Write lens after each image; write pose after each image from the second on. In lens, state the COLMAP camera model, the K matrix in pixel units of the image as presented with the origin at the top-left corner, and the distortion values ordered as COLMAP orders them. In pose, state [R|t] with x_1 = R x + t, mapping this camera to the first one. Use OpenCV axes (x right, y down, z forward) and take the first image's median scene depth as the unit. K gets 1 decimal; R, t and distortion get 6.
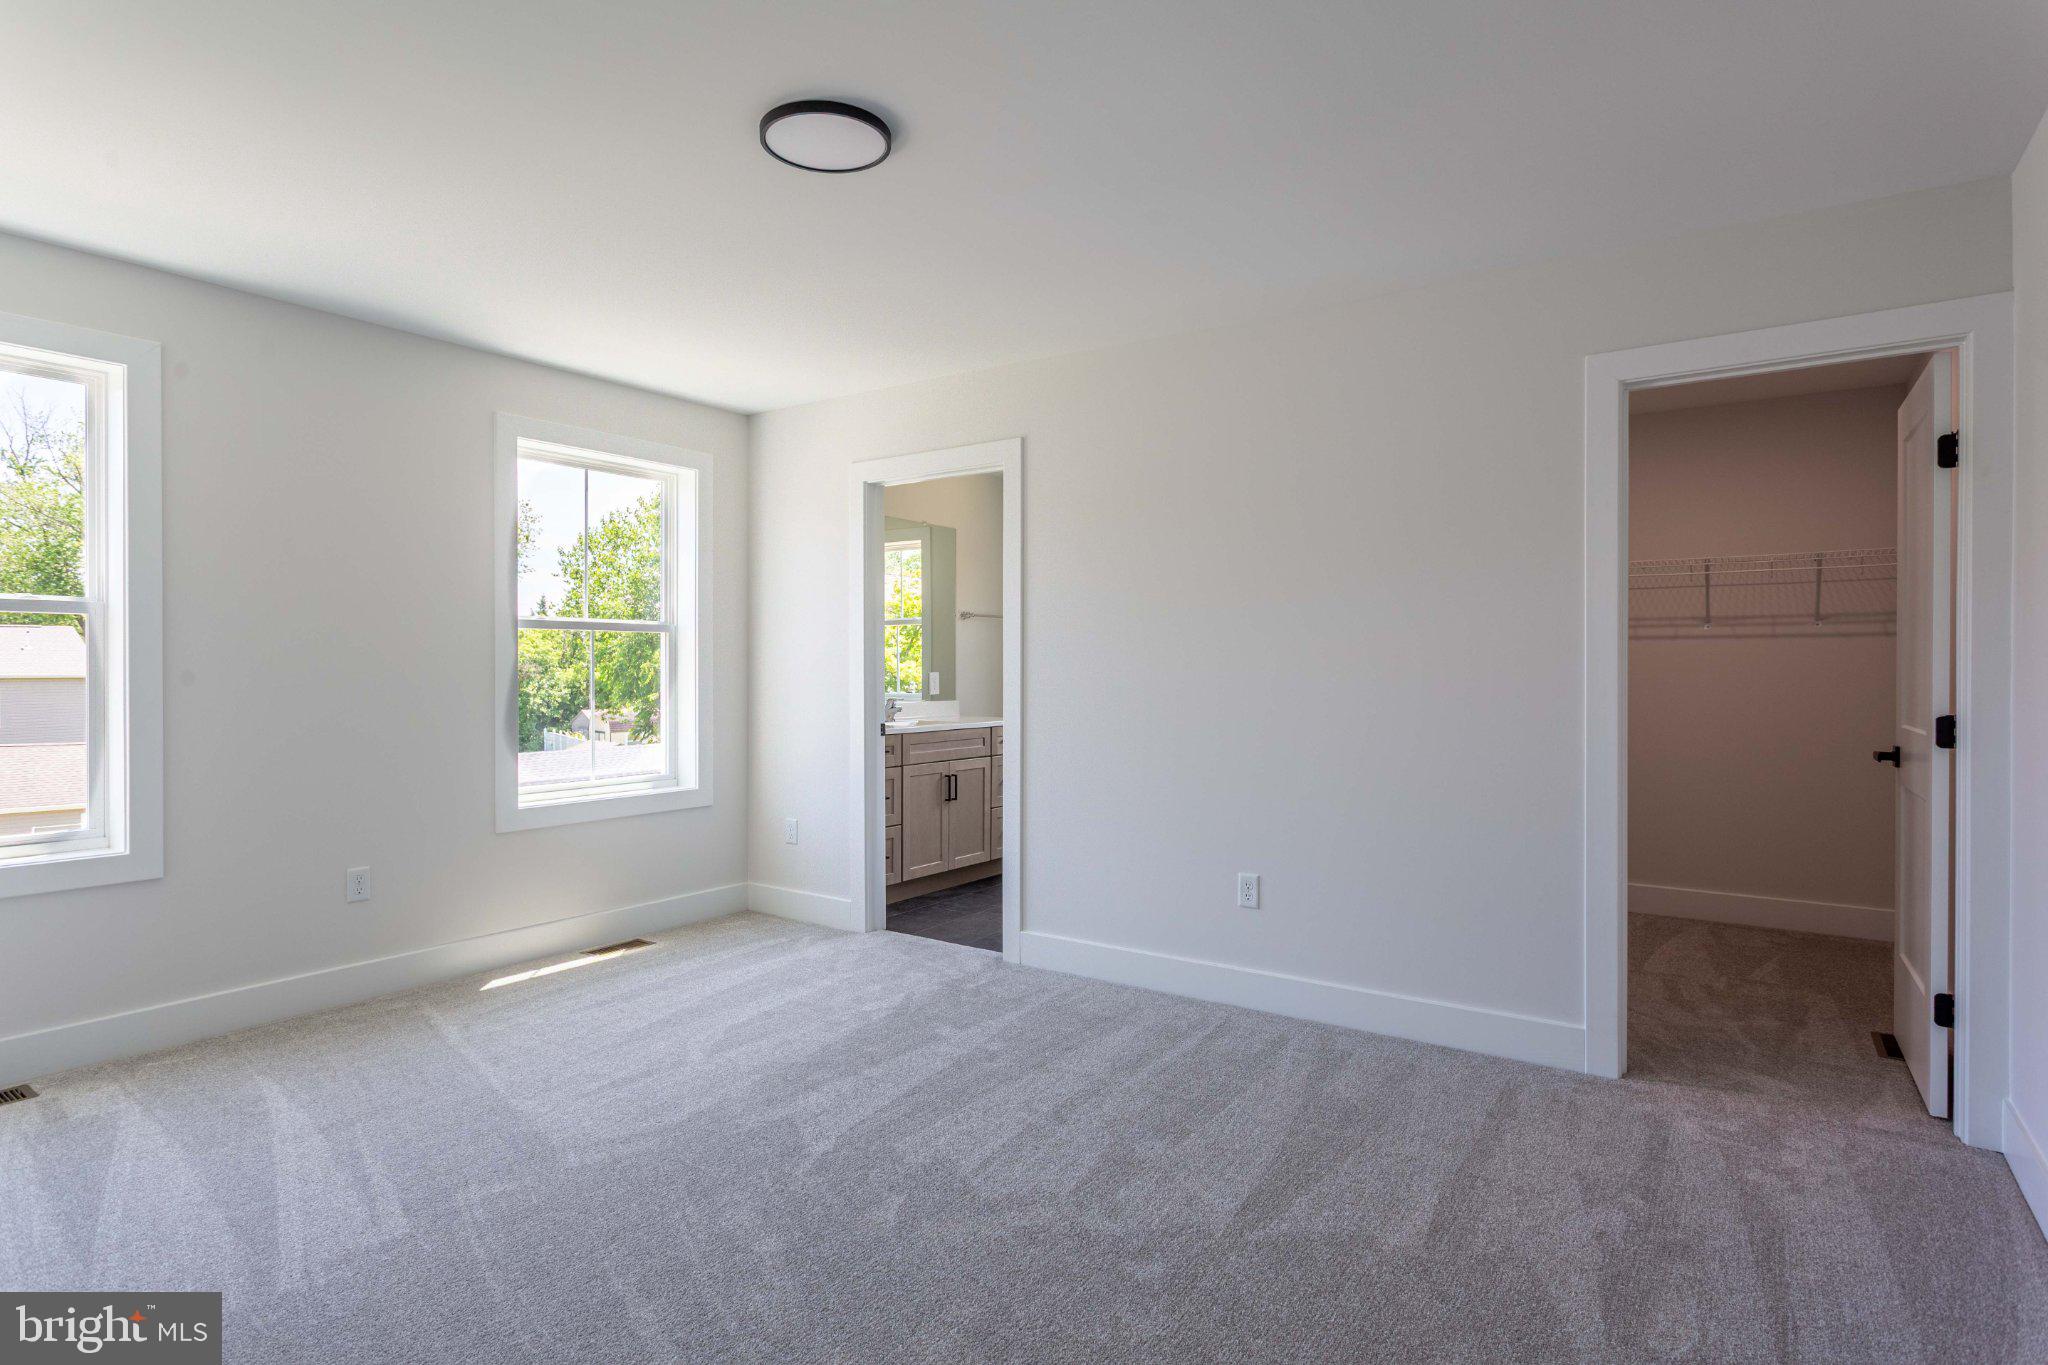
lens RADIAL K [[1087.7, 0, 1022.9], [0, 1087.7, 683.0], [0, 0, 1]] dist [0.007507, 0.001784]
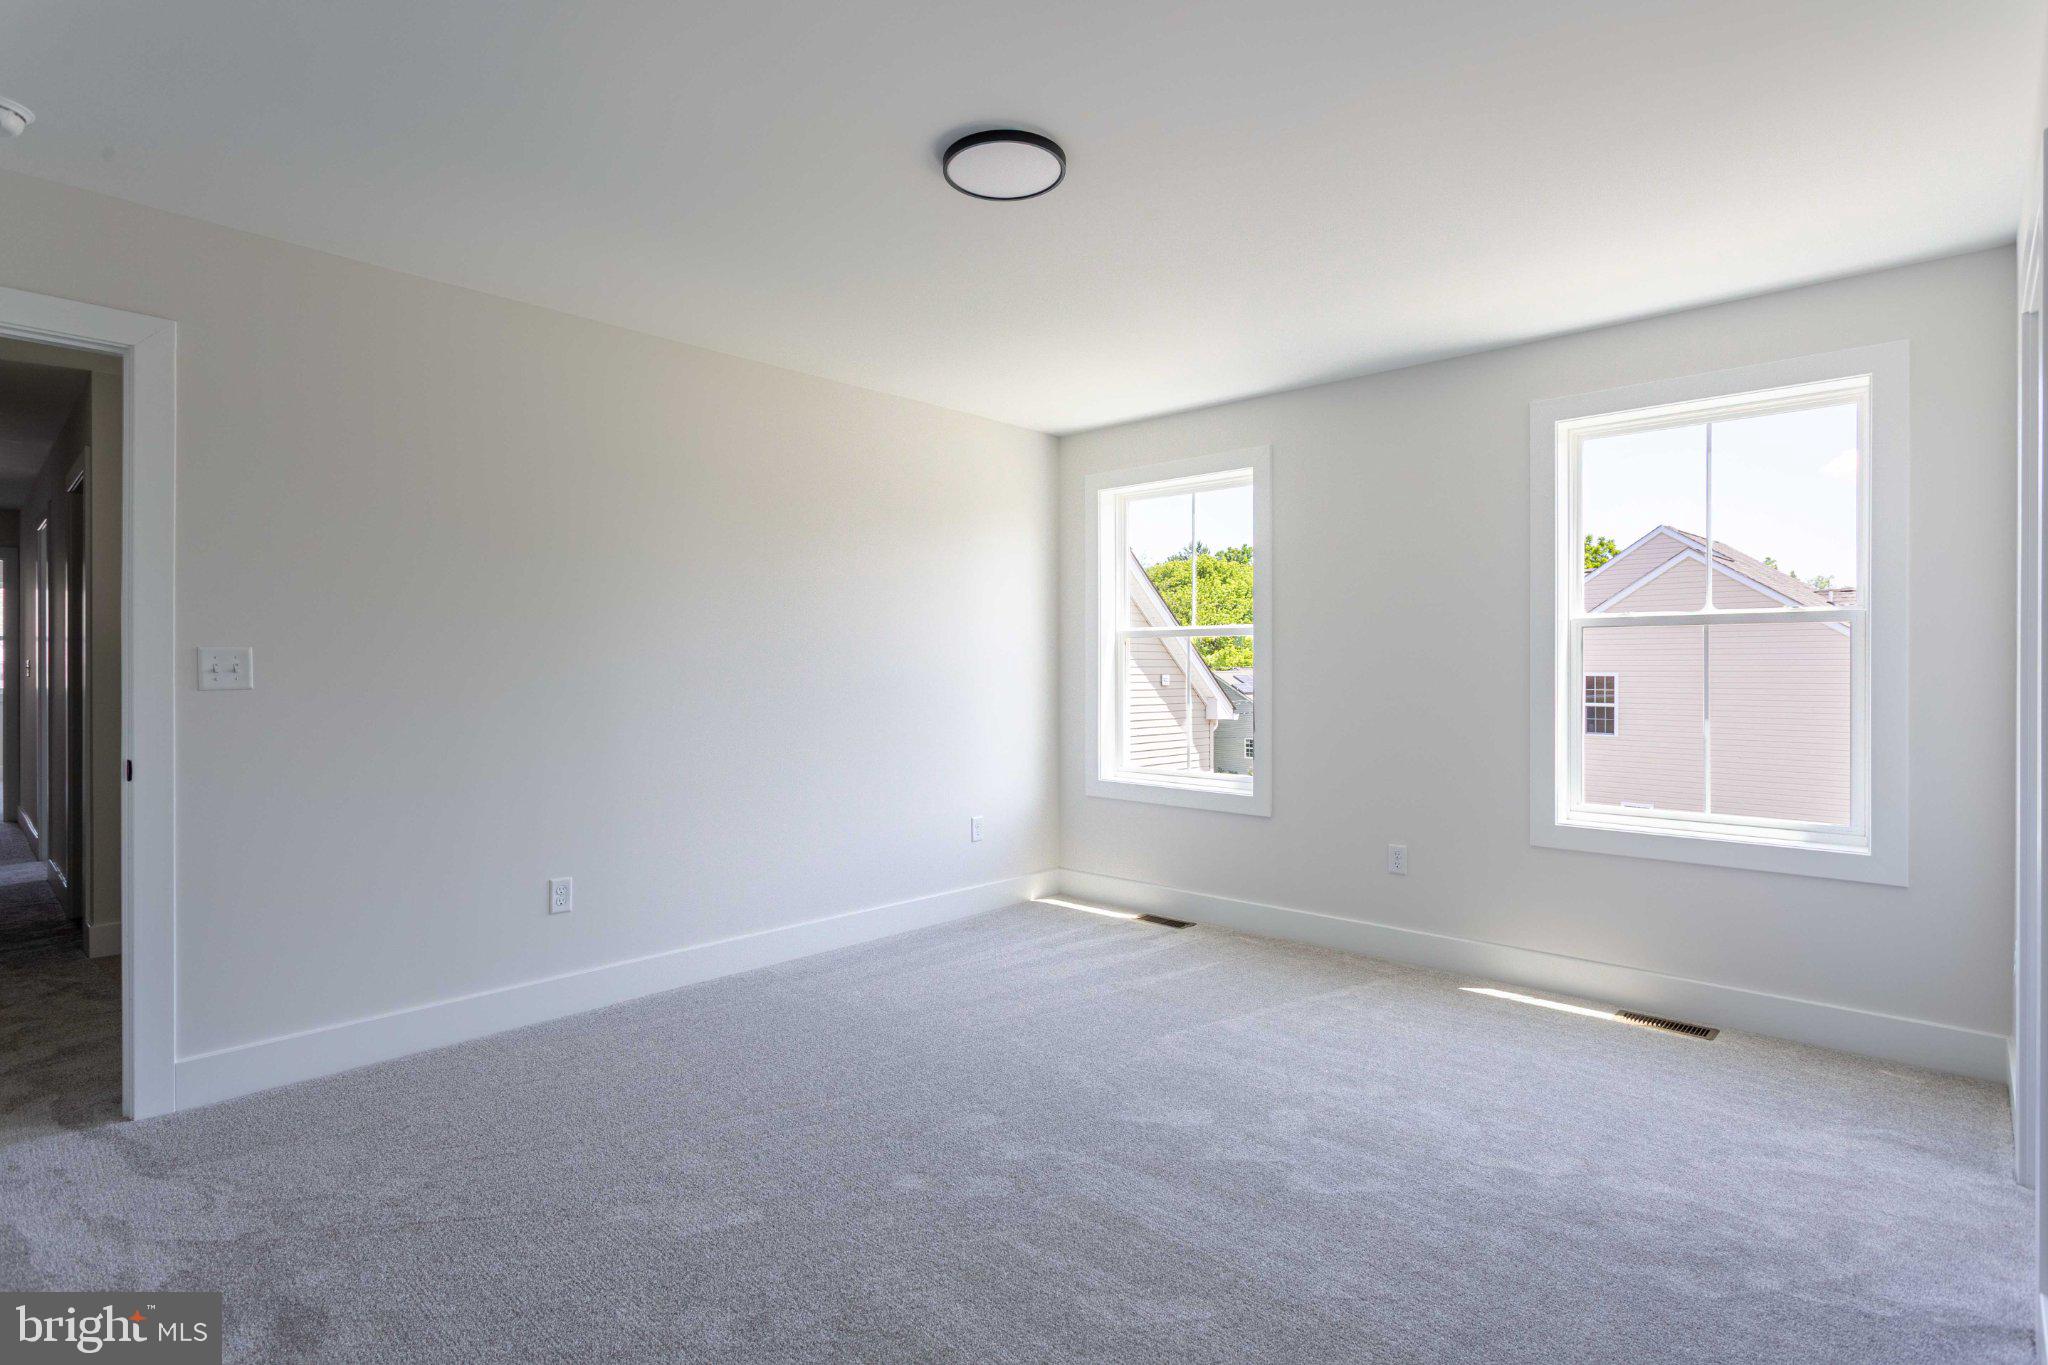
lens RADIAL K [[1009.3, 0, 1014.2], [0, 1009.3, 686.2], [0, 0, 1]] dist [-0.011545, 0.001765]
pose [[-0.163528, 0.008325, -0.986504, 0.493768], [-0.014623, 0.999834, 0.010861, -0.004425], [0.986430, 0.016202, -0.163379, 0.748855]]
